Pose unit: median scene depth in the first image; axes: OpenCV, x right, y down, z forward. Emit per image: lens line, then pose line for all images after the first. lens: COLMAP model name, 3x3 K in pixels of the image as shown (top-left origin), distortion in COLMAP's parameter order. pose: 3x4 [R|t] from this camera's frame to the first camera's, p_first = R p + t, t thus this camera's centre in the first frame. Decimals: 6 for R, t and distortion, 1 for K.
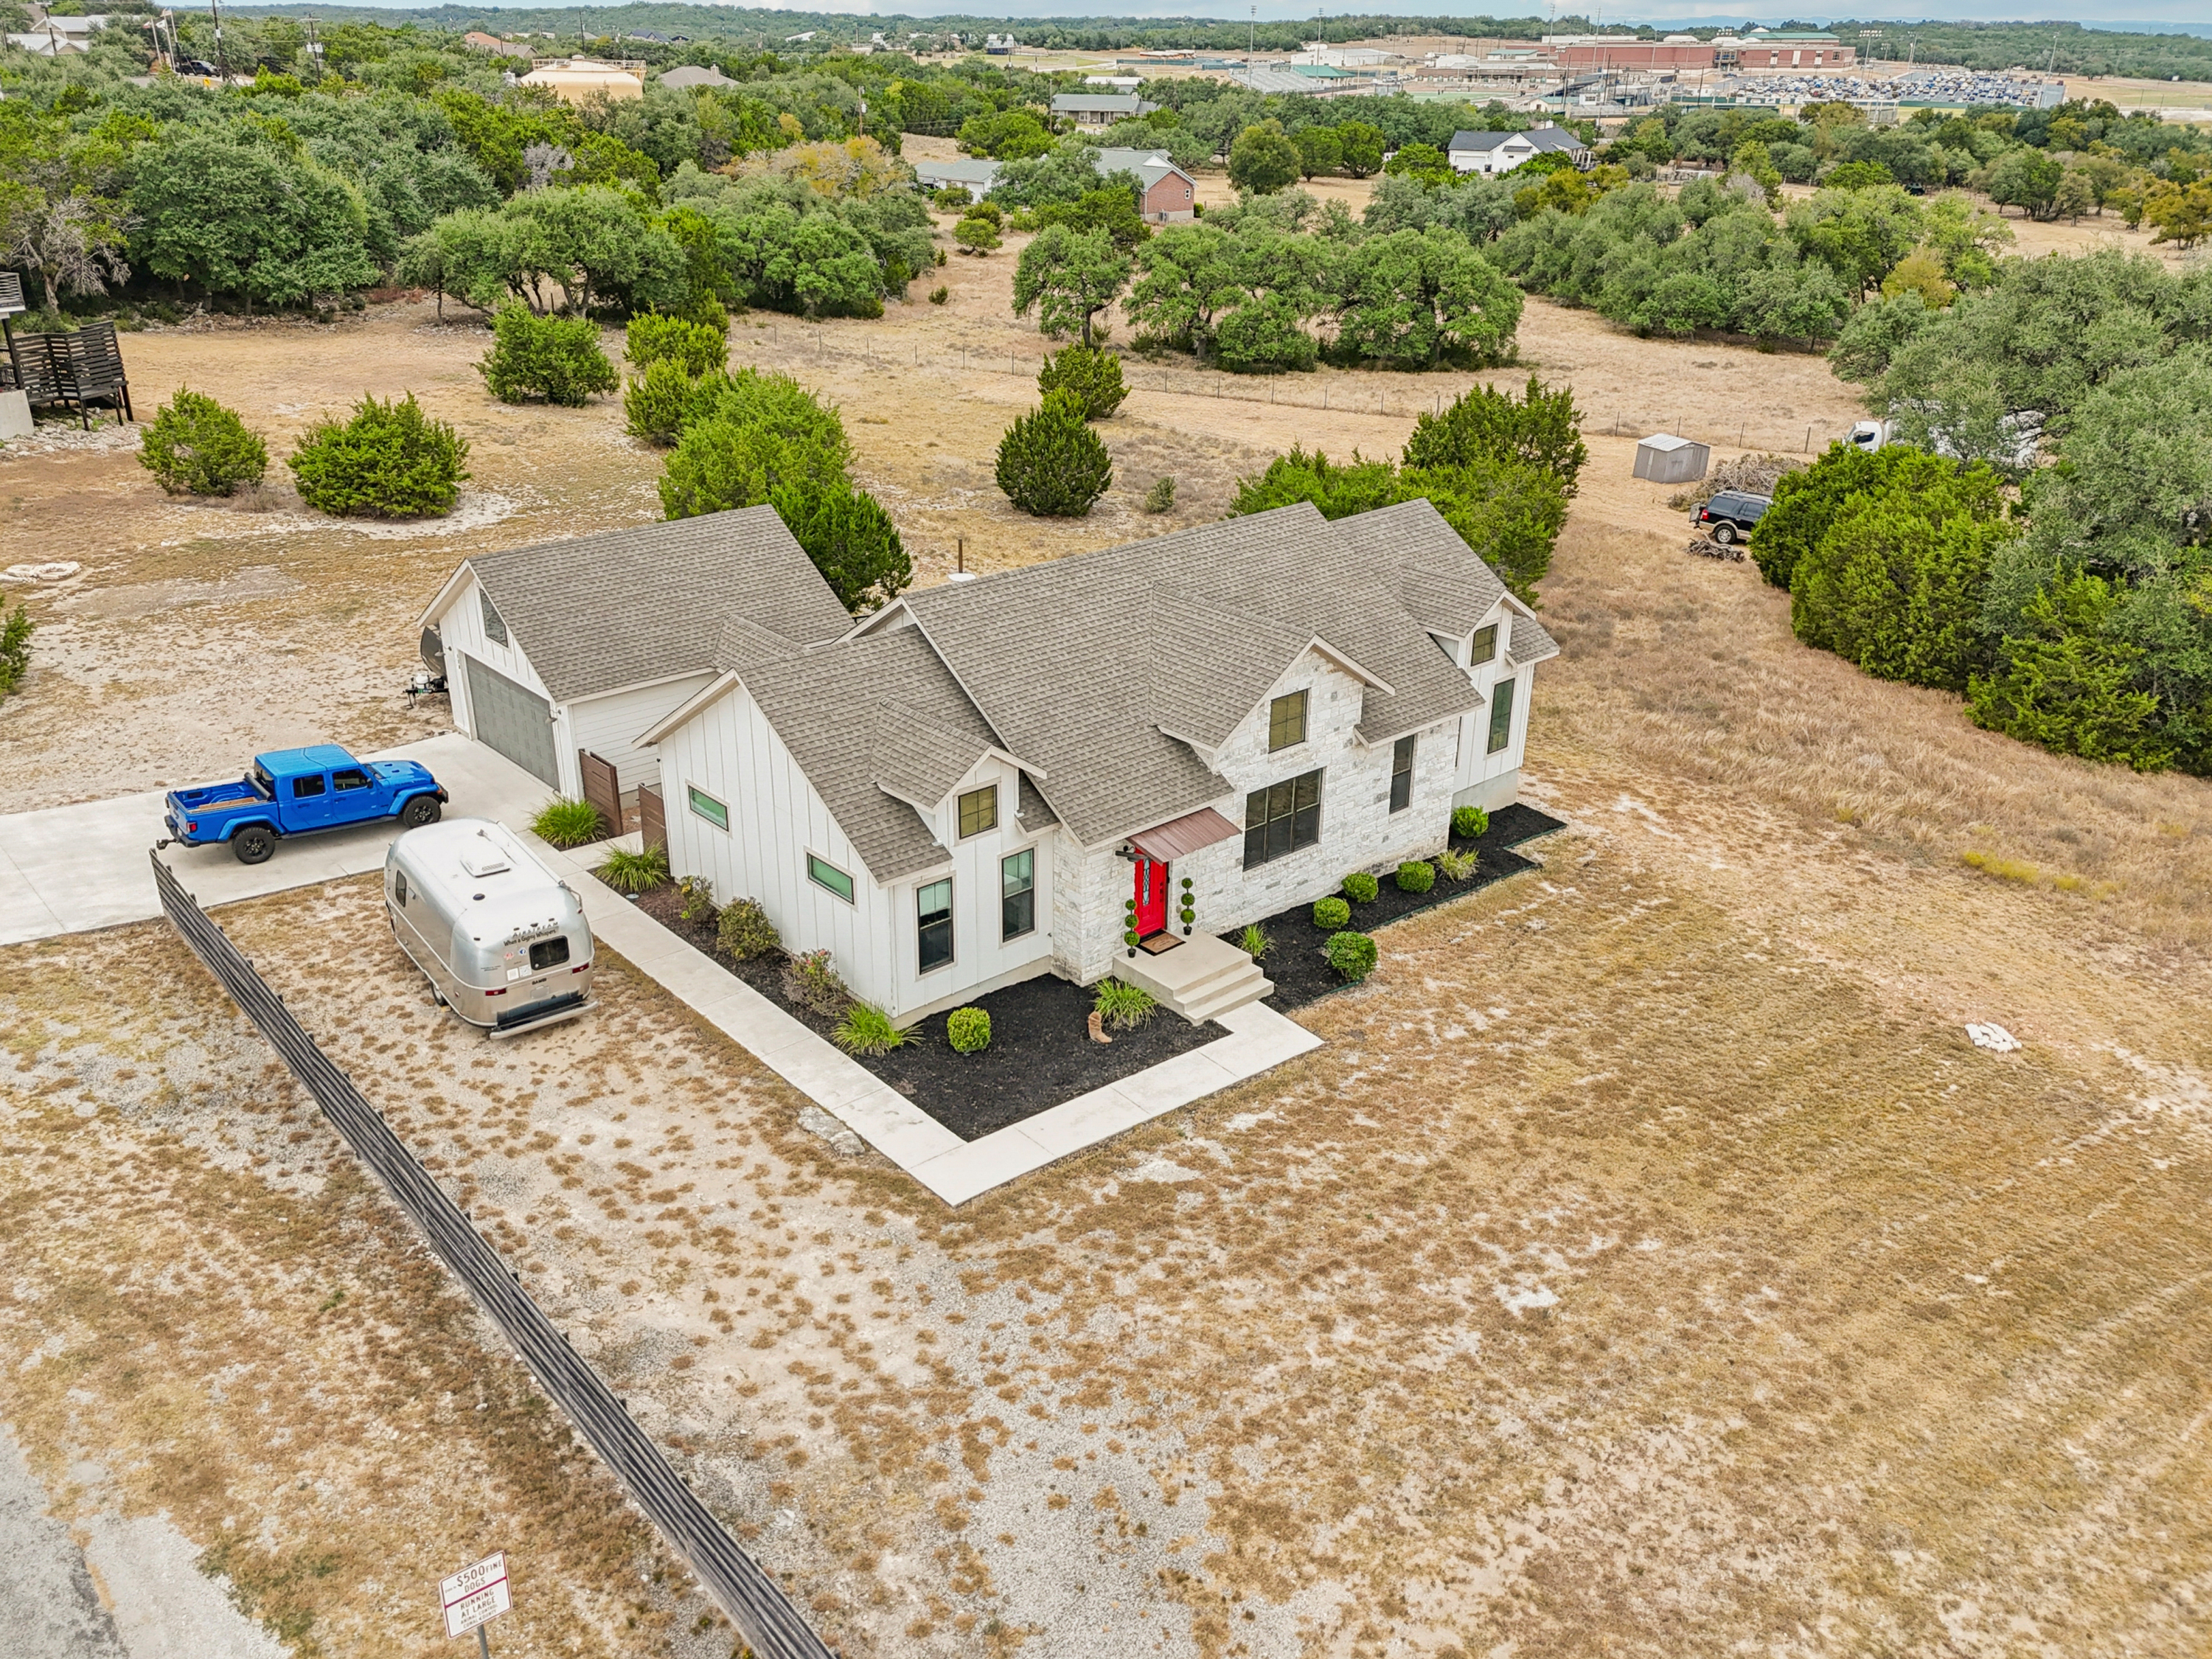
lens RADIAL K [[1784.4, 0, 1102.2], [0, 1784.4, 787.3], [0, 0, 1]] dist [0.066987, -0.059355]
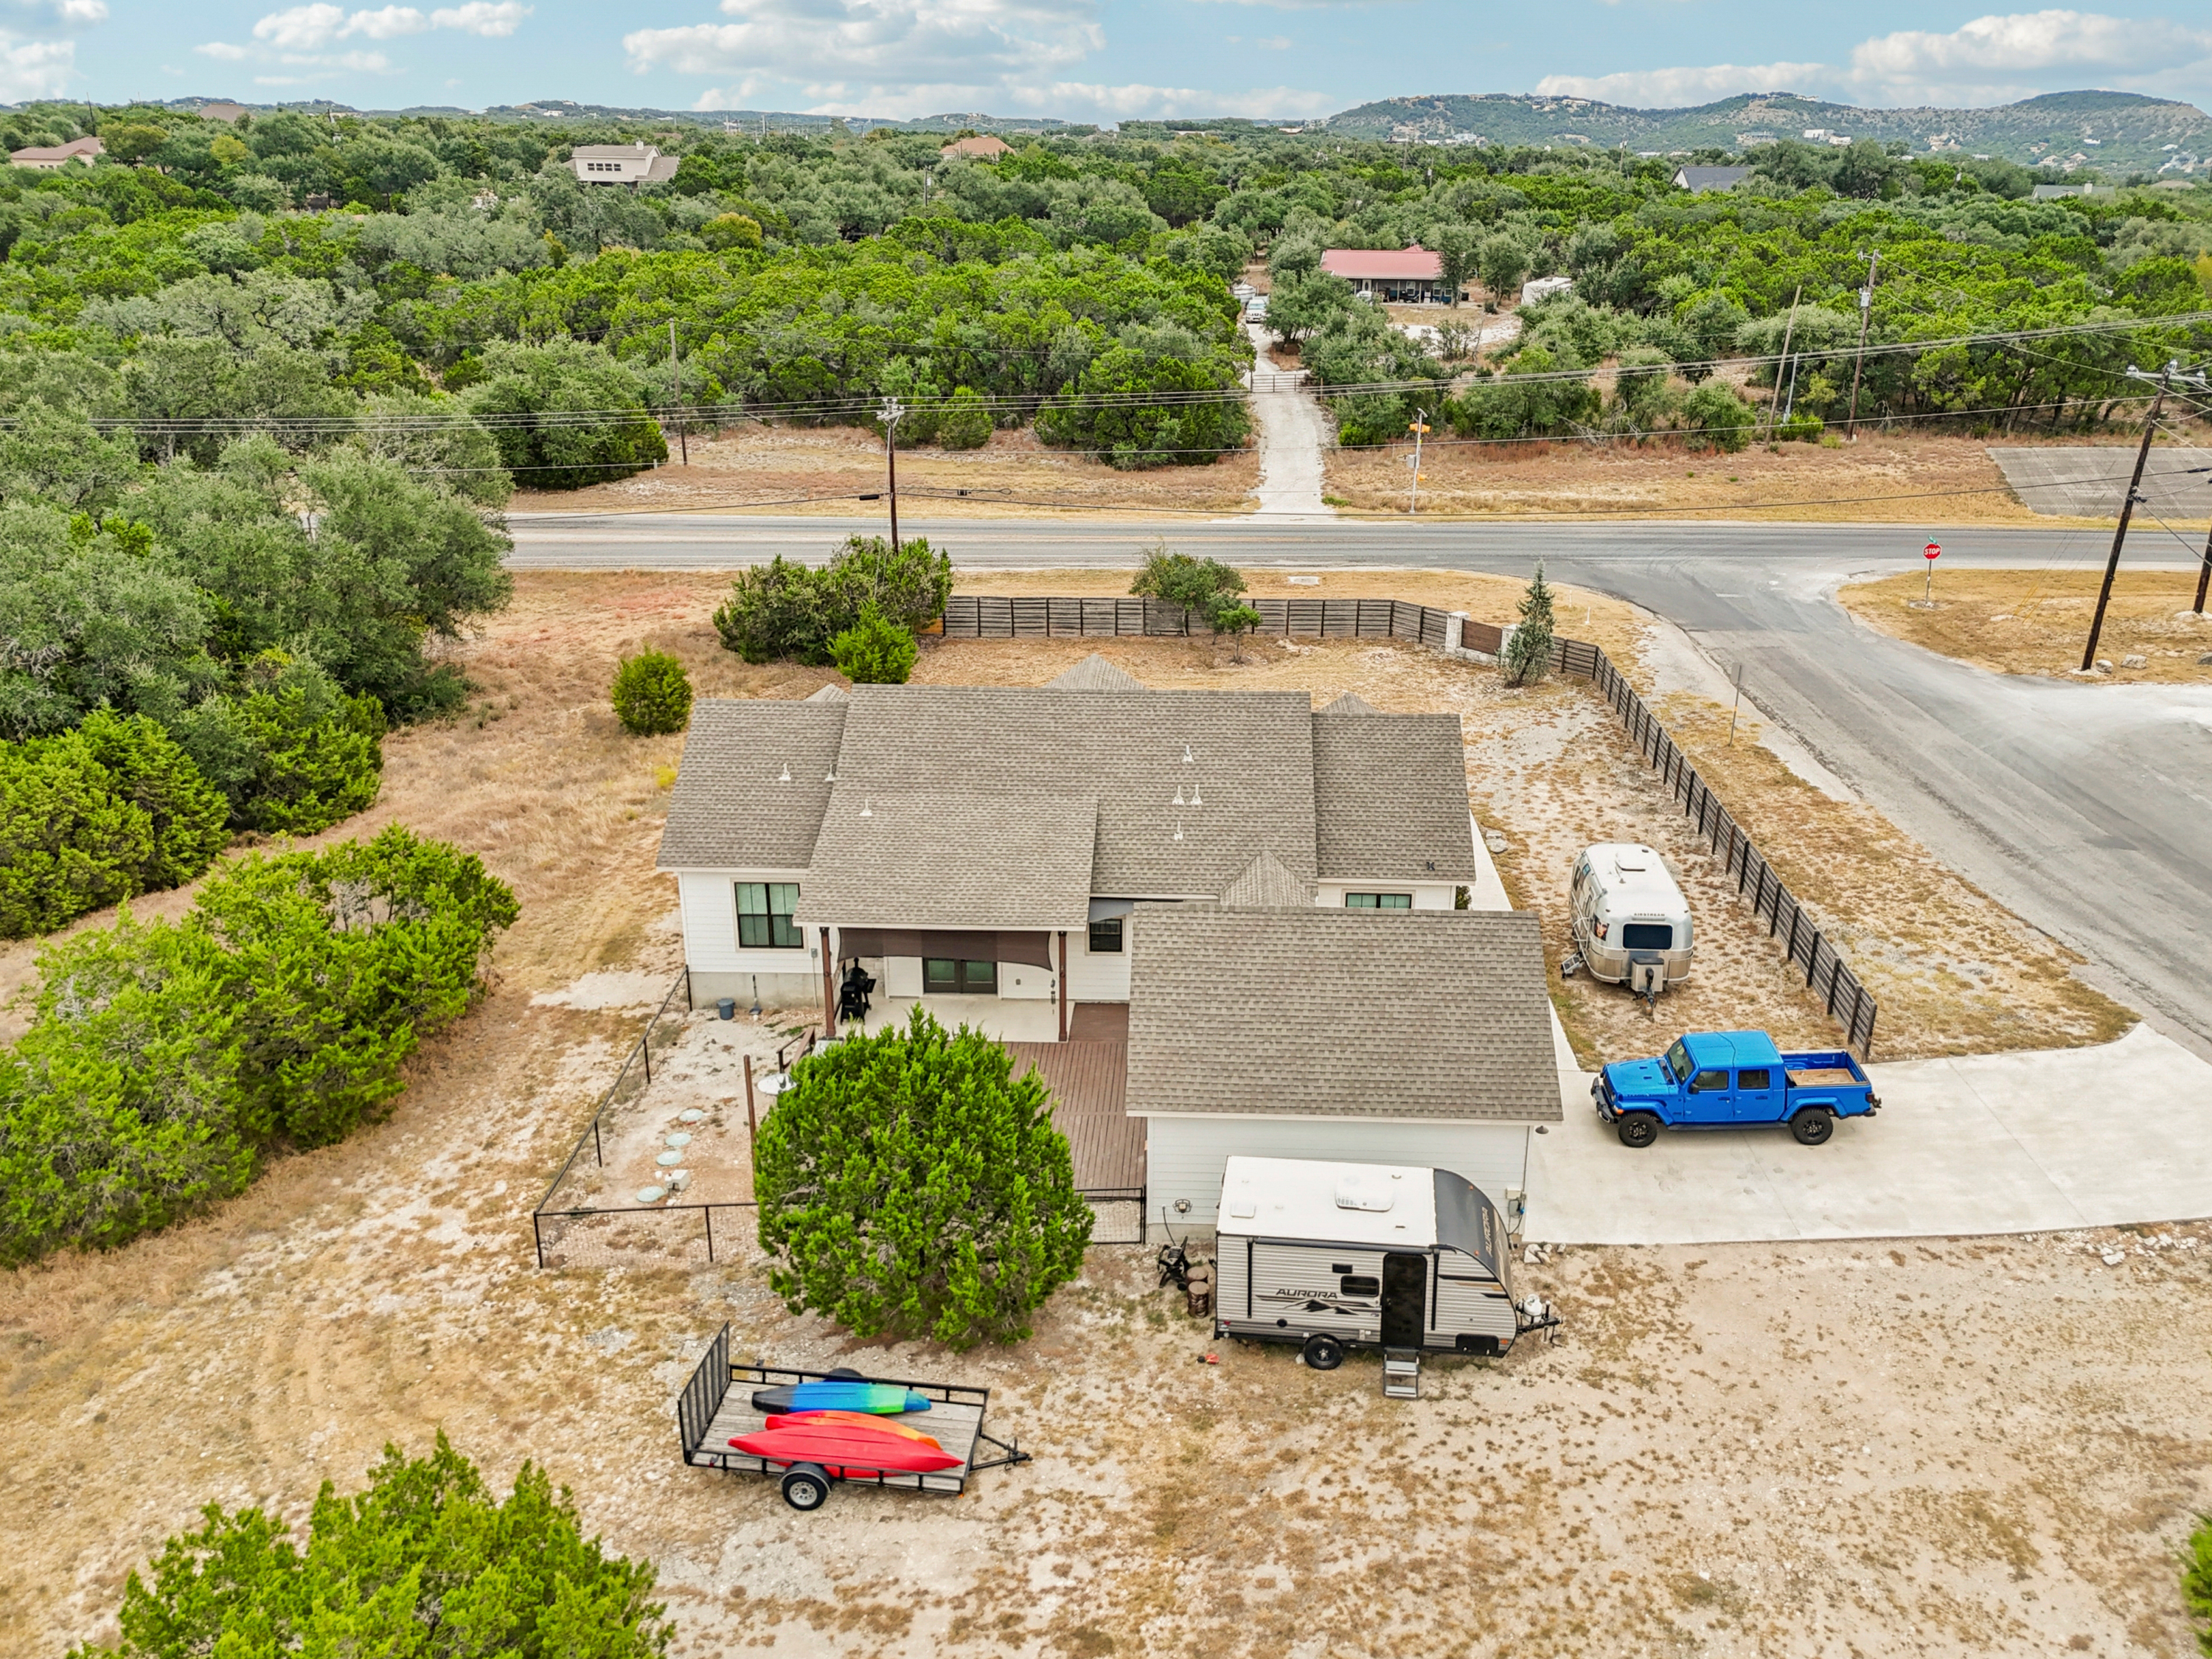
lens RADIAL K [[1725.2, 0, 1166.3], [0, 1725.2, 808.8], [0, 0, 1]] dist [0.066307, -0.064586]
pose [[-0.731065, -0.255027, 0.632855, -0.916251], [0.253382, 0.759718, 0.598854, -0.882043], [-0.633515, 0.598155, -0.490784, 1.858118]]
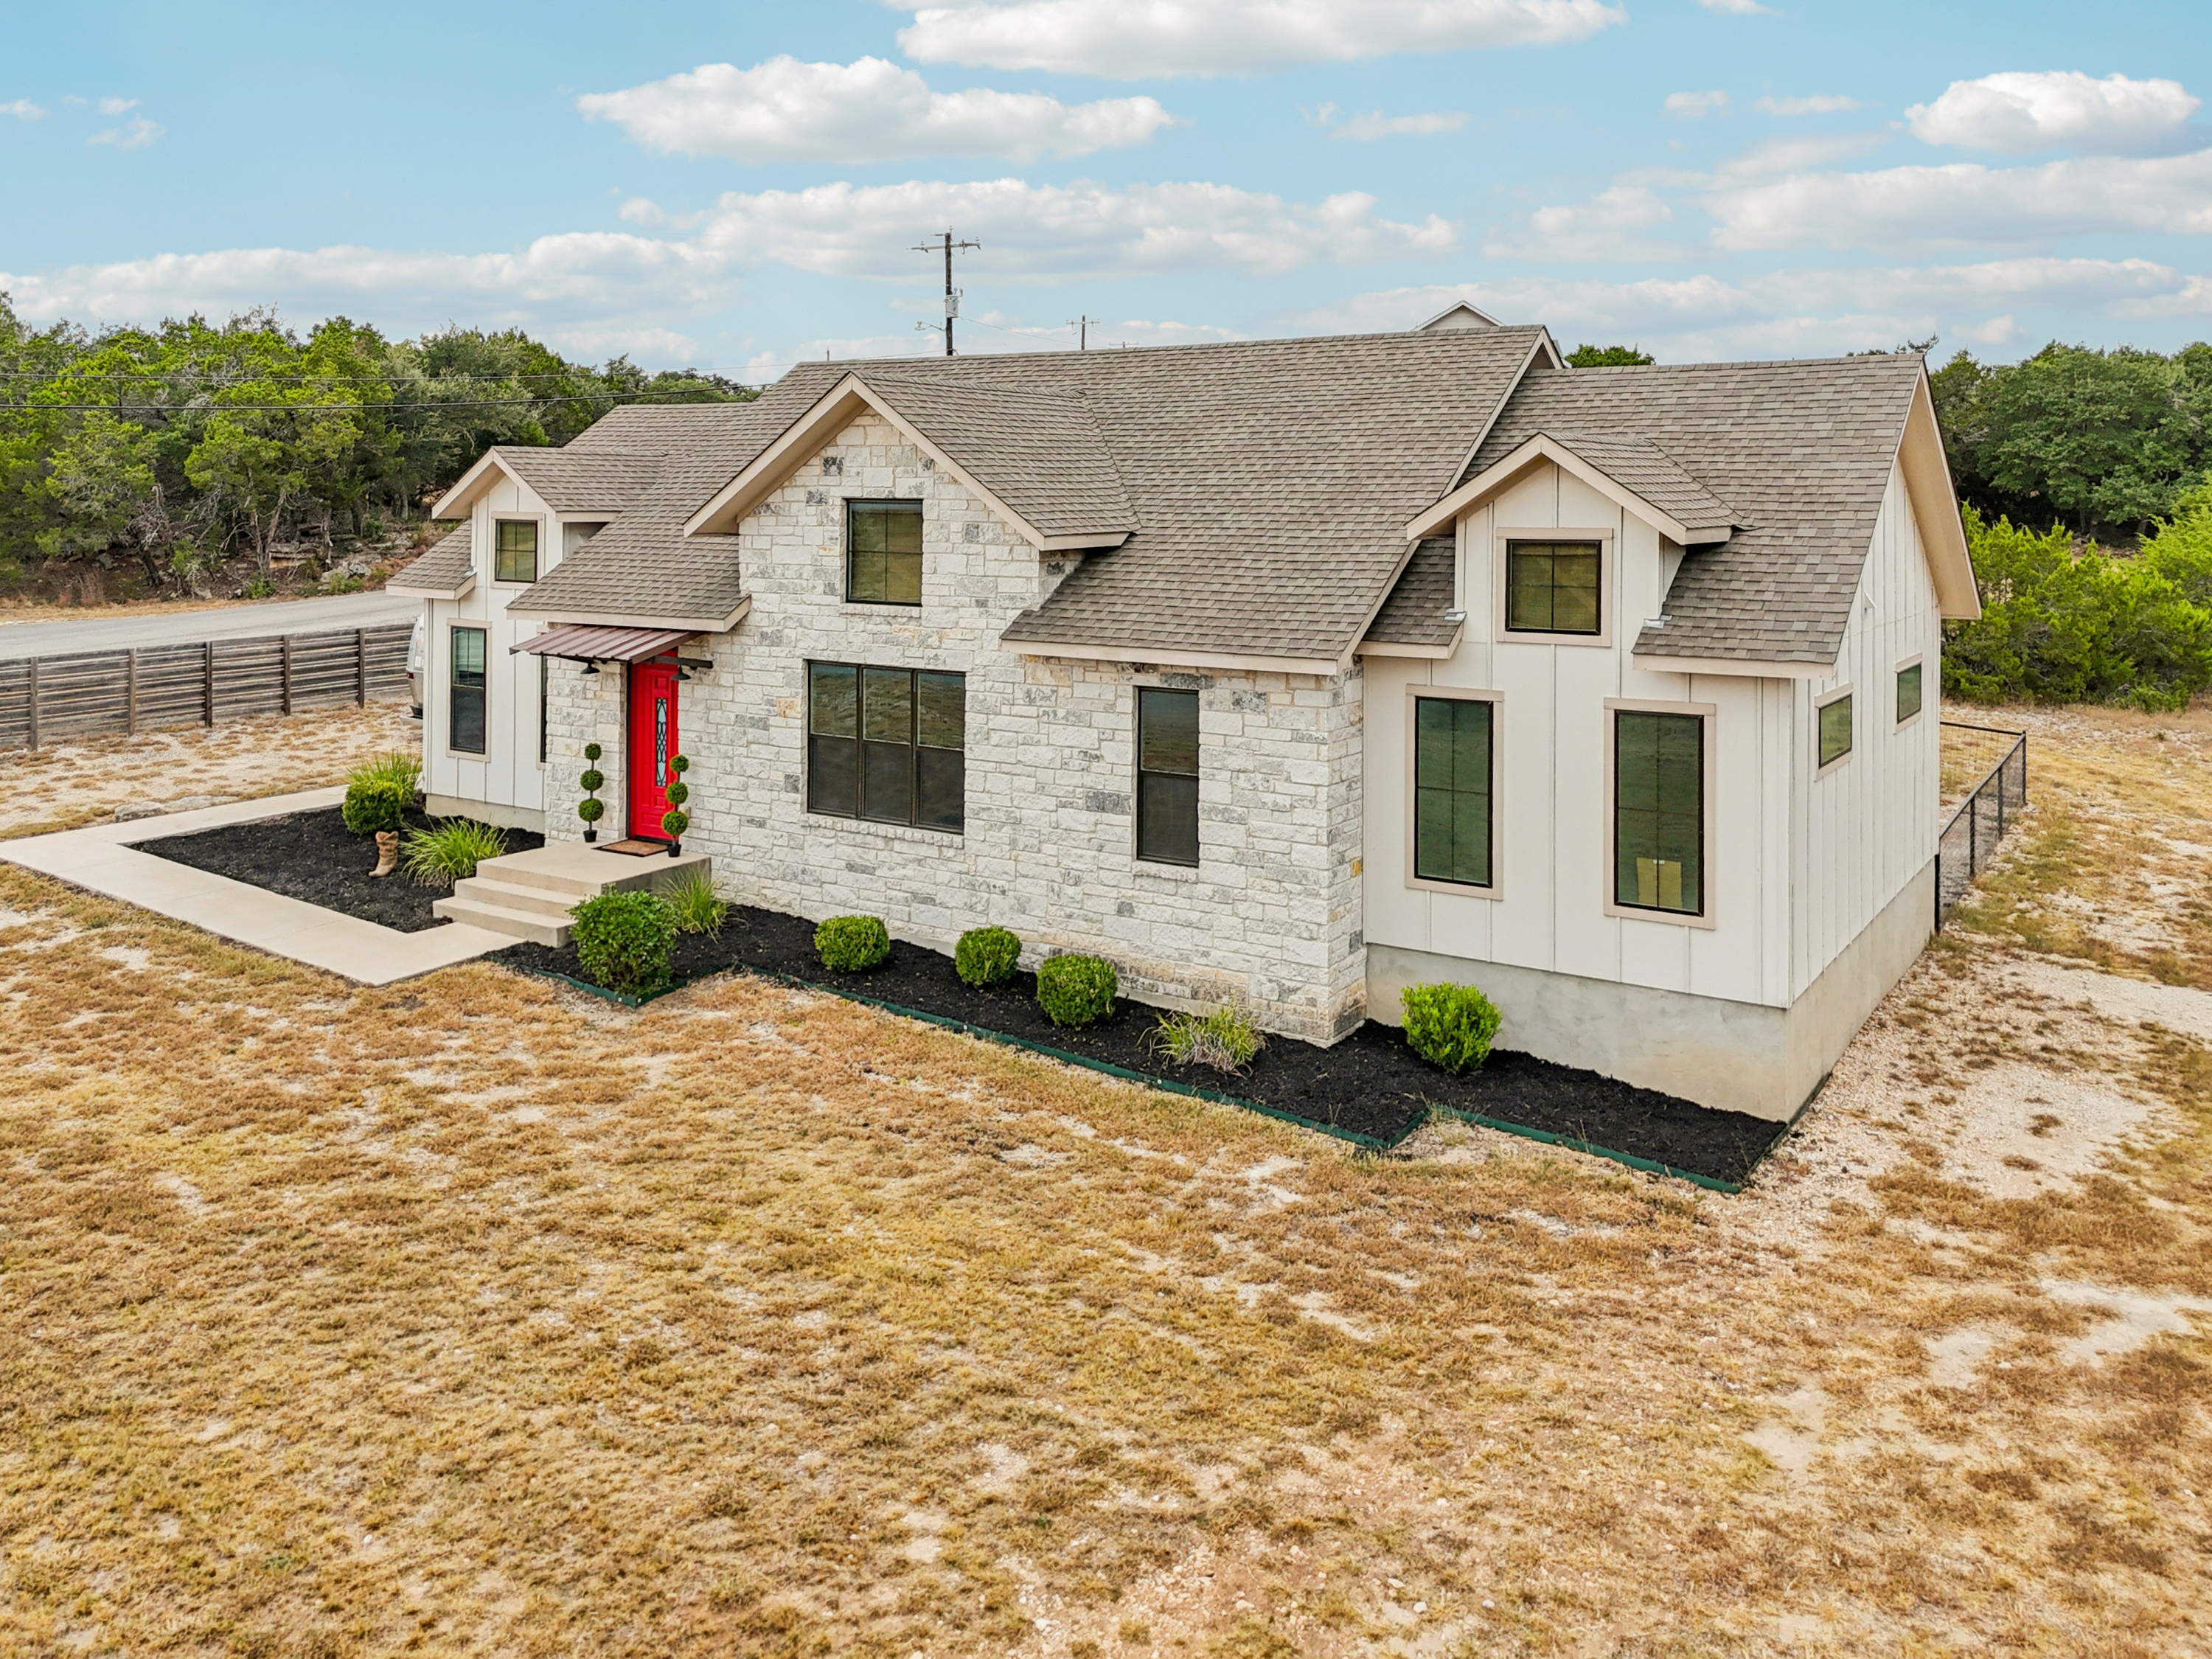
lens RADIAL K [[1777.5, 0, 1088.5], [0, 1777.5, 483.6], [0, 0, 1]] dist [0.040498, -0.008550]
pose [[0.256350, -0.004847, -0.966572, 0.726641], [-0.377527, 0.920056, -0.104740, -0.025083], [0.889808, 0.391757, 0.234026, 1.017204]]
